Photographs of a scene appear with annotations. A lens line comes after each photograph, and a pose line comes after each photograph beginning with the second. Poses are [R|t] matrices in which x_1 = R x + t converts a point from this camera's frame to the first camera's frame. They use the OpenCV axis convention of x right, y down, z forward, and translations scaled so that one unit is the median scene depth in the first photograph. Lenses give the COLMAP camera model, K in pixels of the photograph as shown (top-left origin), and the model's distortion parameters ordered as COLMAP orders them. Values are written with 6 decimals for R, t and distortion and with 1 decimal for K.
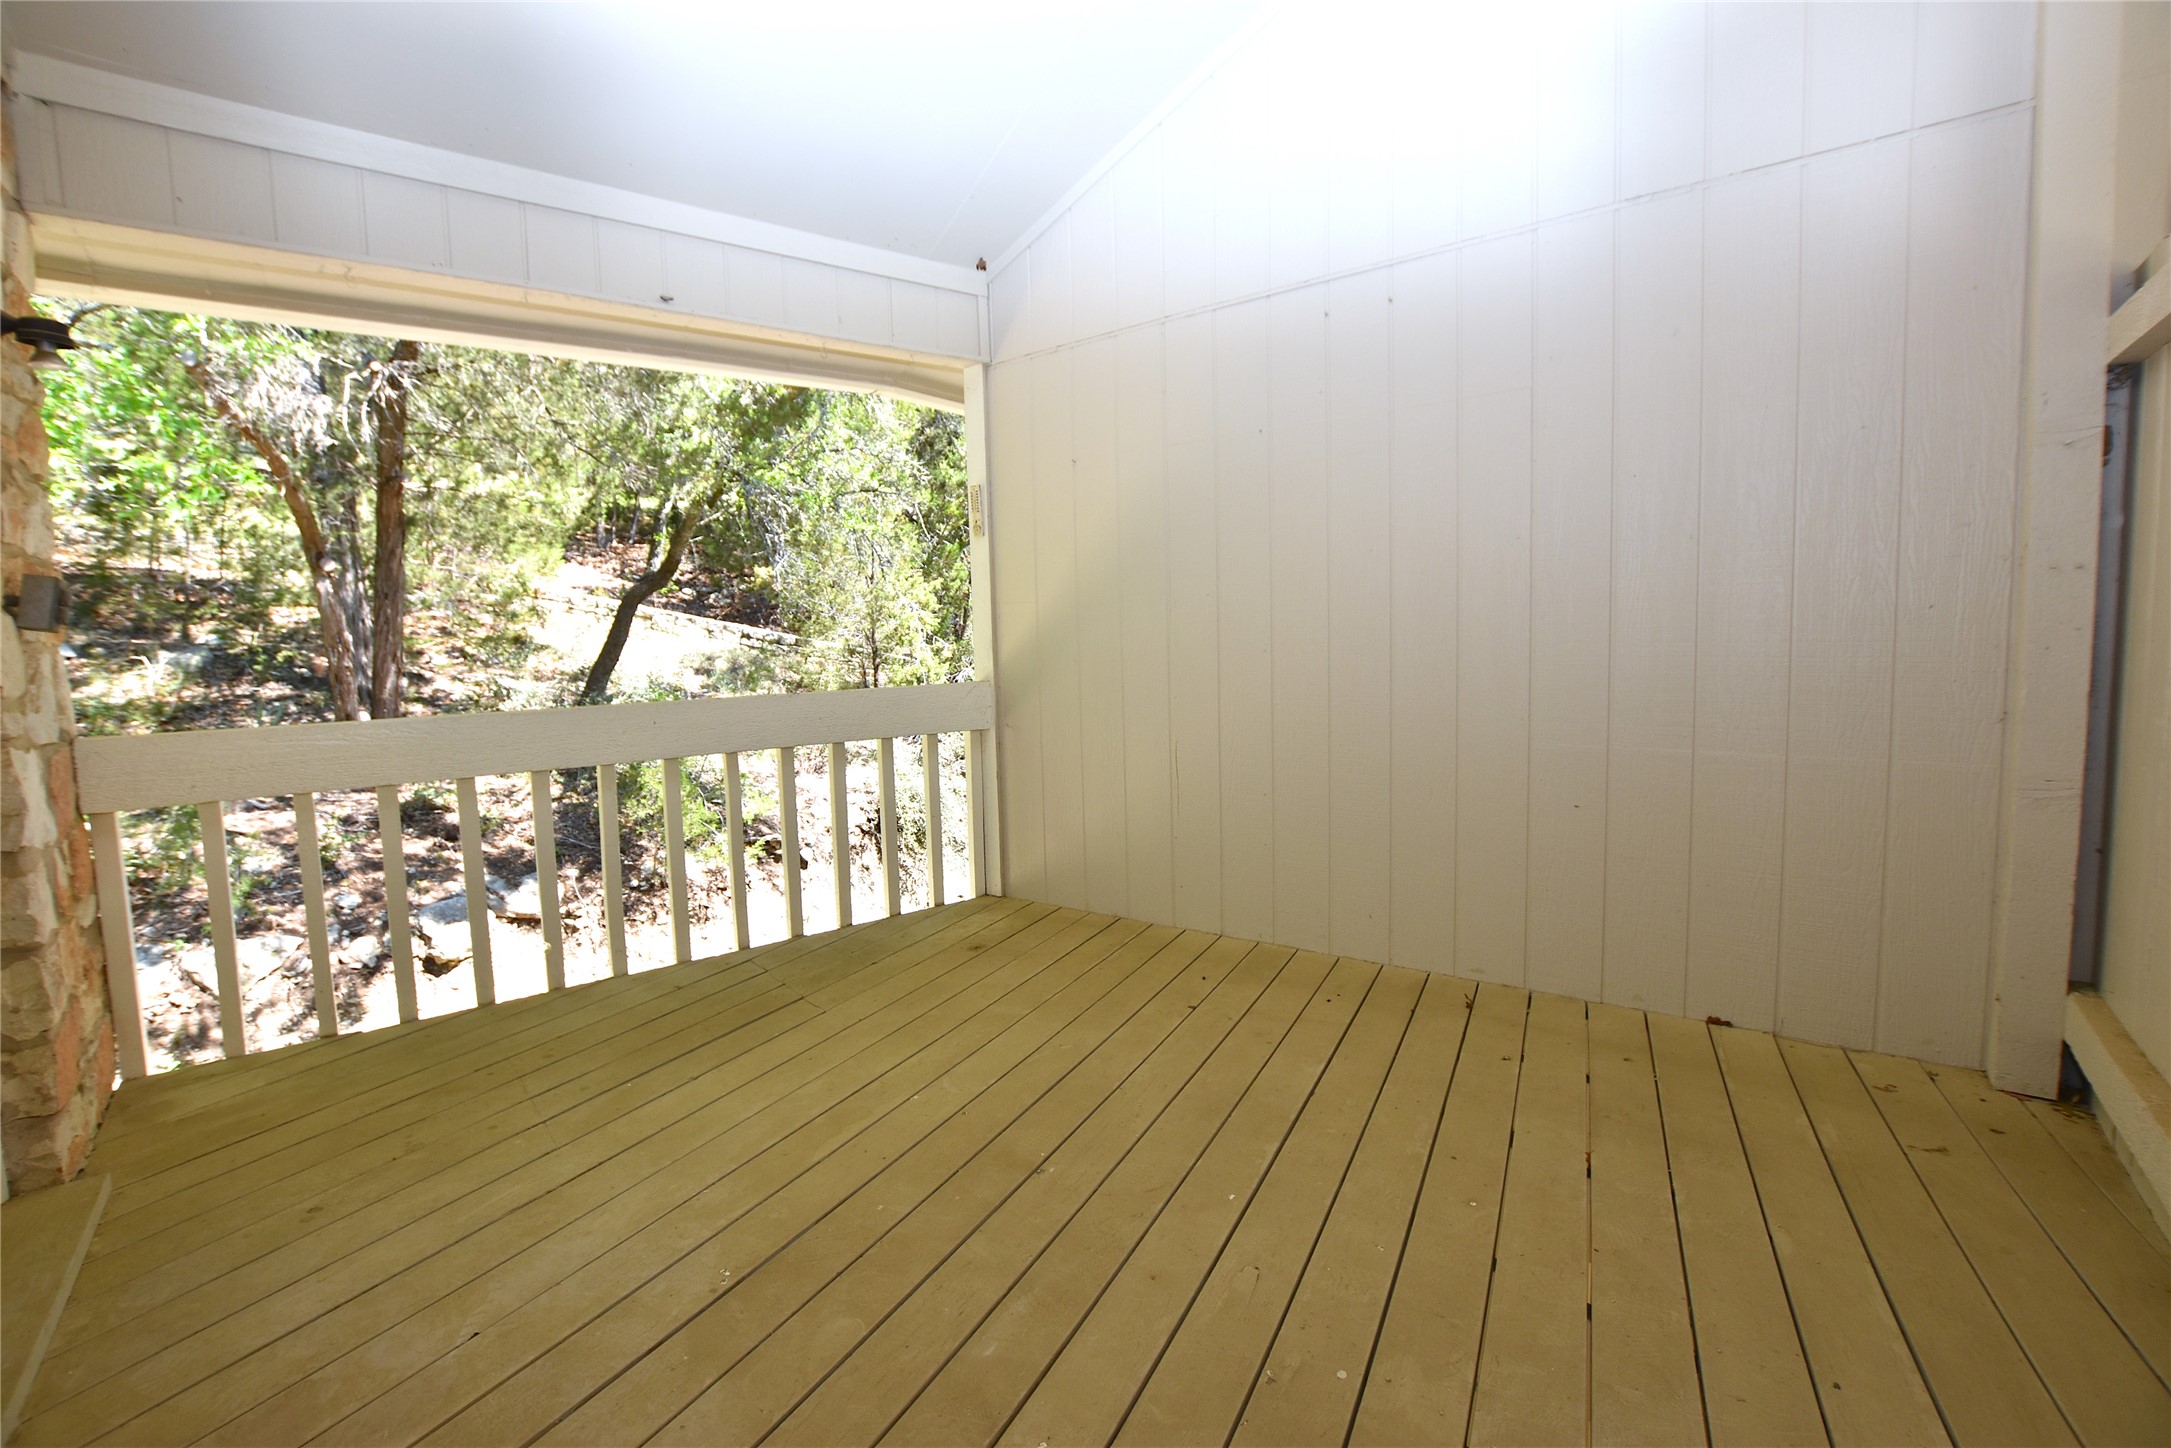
lens RADIAL K [[947.2, 0, 1084.7], [0, 947.2, 715.2], [0, 0, 1]] dist [-0.037859, 0.008615]
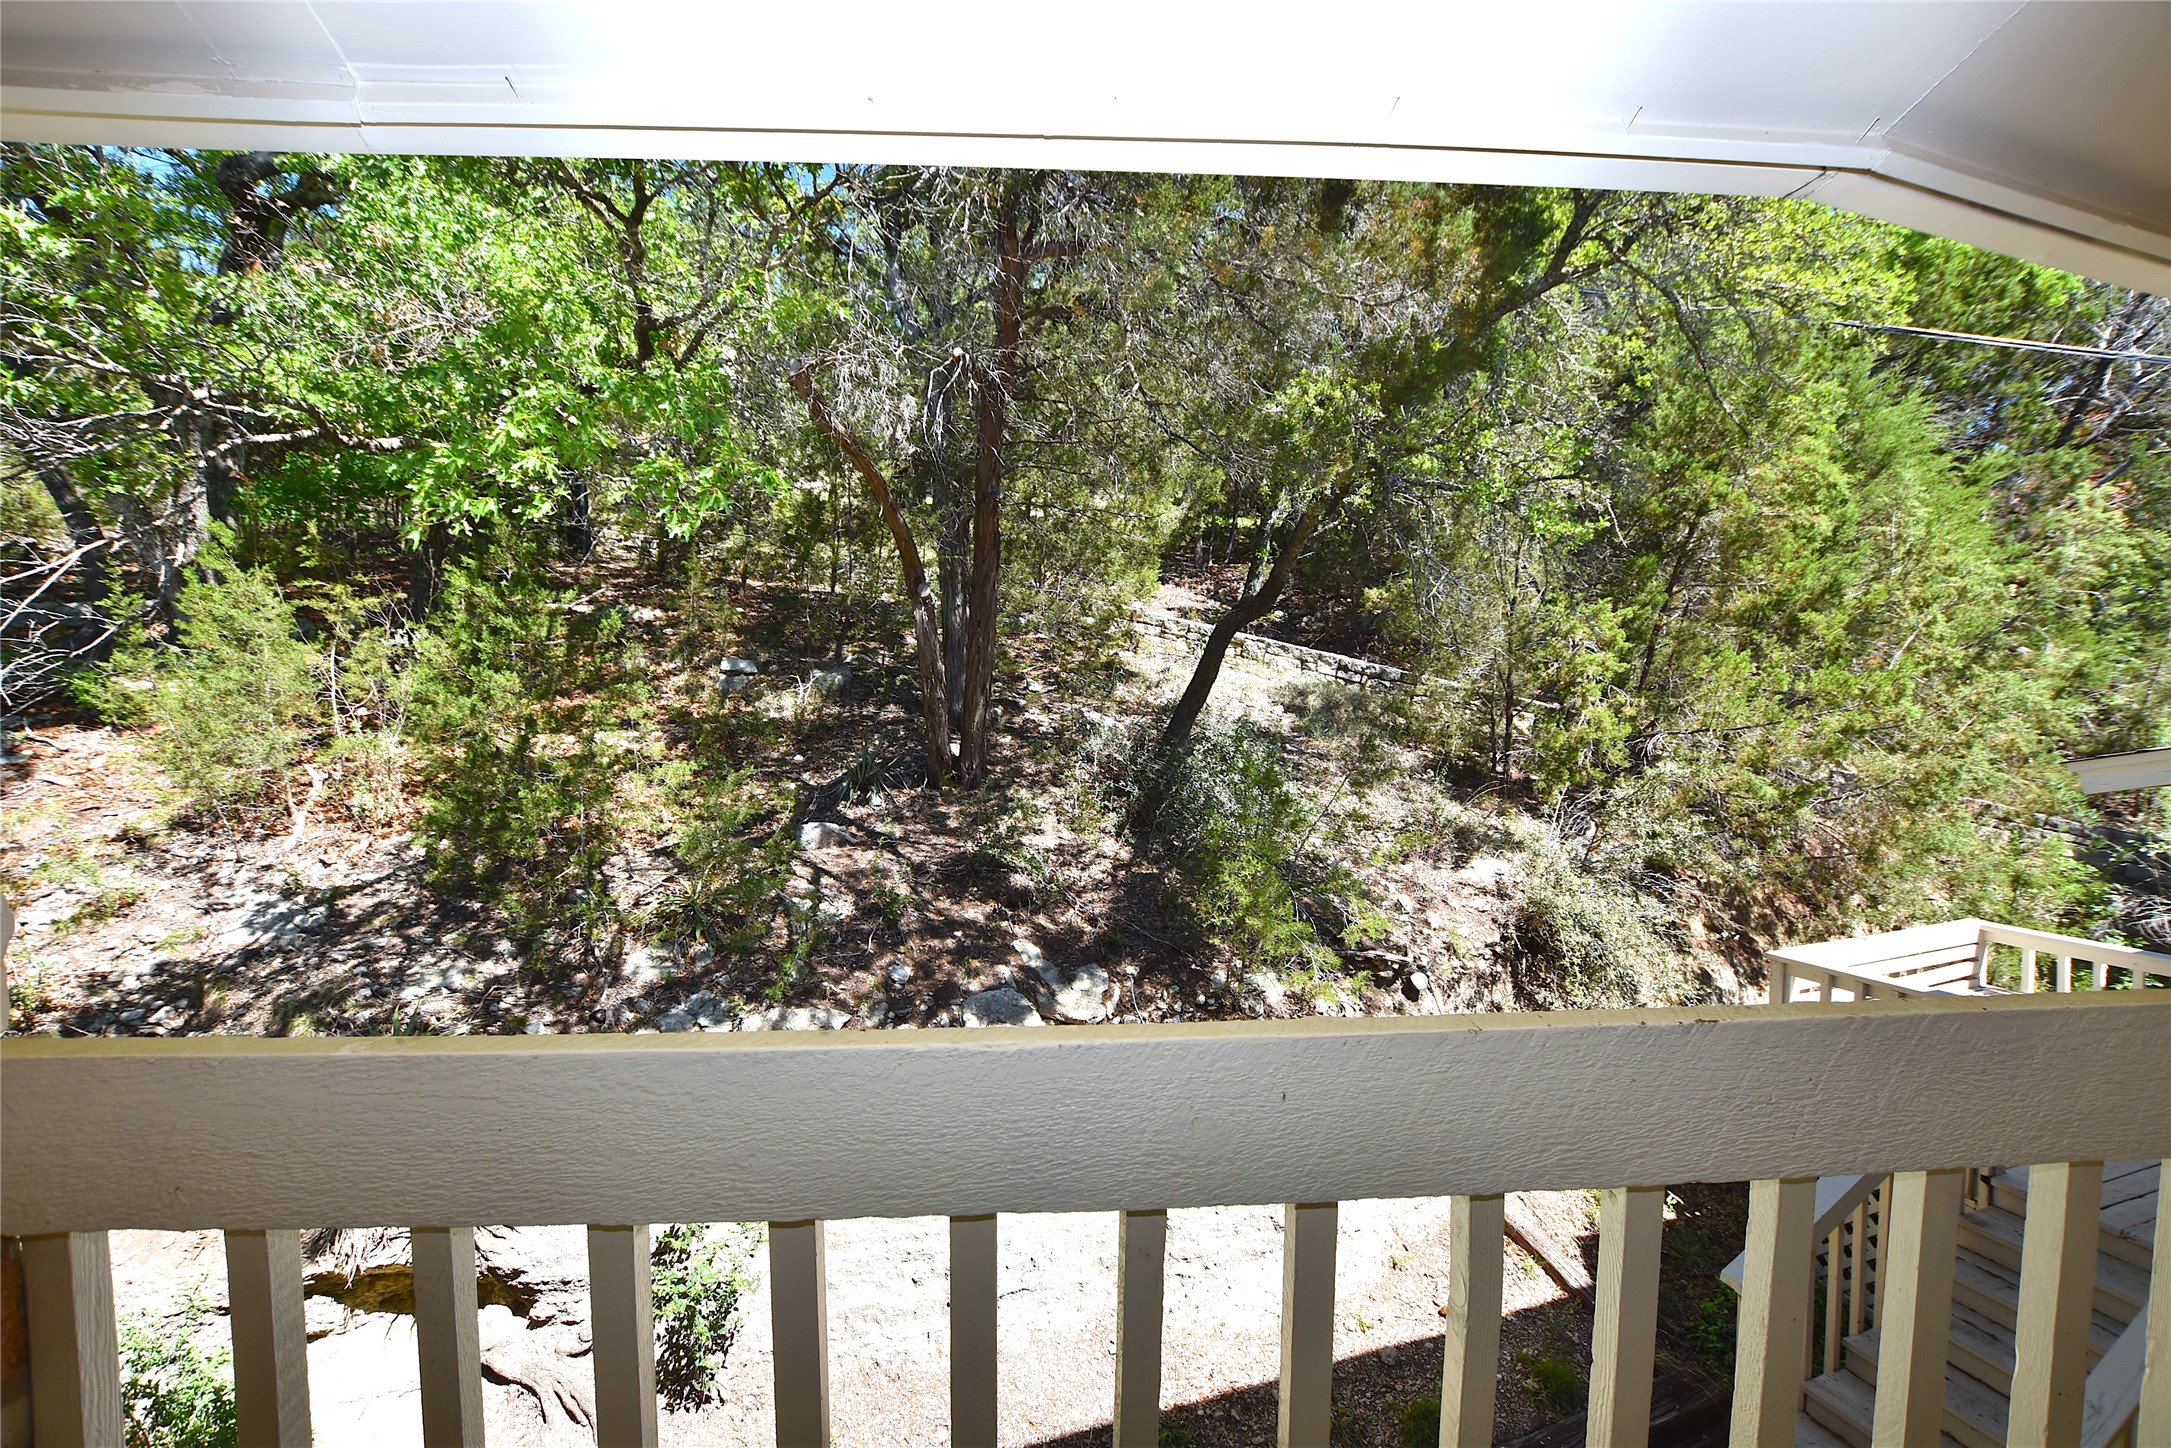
lens RADIAL K [[947.2, 0, 1084.7], [0, 947.2, 715.2], [0, 0, 1]] dist [-0.037859, 0.008615]
pose [[0.831213, 0.064197, -0.552235, -0.112152], [-0.074445, 0.997218, 0.003872, -0.039392], [0.550947, 0.037893, 0.833679, 0.223708]]
